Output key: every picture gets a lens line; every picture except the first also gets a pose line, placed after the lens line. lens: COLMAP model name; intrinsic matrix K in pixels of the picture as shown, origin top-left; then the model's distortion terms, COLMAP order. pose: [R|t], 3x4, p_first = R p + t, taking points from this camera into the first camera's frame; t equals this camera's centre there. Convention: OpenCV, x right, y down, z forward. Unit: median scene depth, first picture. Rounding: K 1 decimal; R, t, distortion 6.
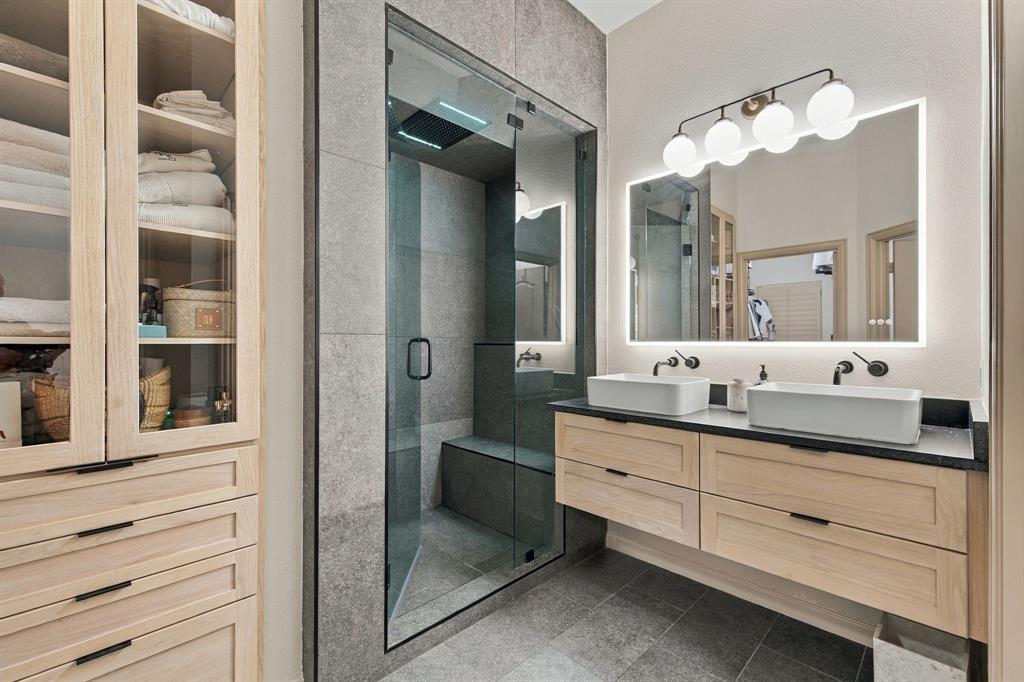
lens RADIAL K [[436.5, 0, 513.0], [0, 436.5, 342.2], [0, 0, 1]] dist [-0.001478, 0.000066]
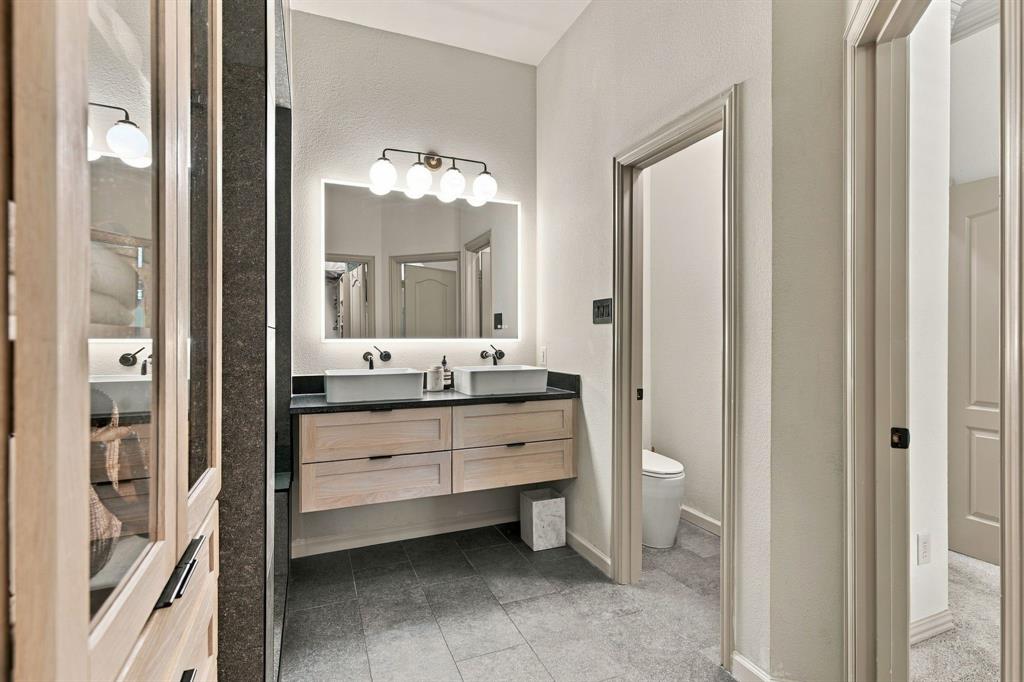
lens RADIAL K [[483.0, 0, 510.1], [0, 483.0, 338.4], [0, 0, 1]] dist [0.001191, -0.000090]
pose [[0.371888, -0.000432, 0.928277, -0.771464], [0.000029, 1.000000, 0.000454, -0.003057], [-0.928277, -0.000142, 0.371888, 0.245506]]
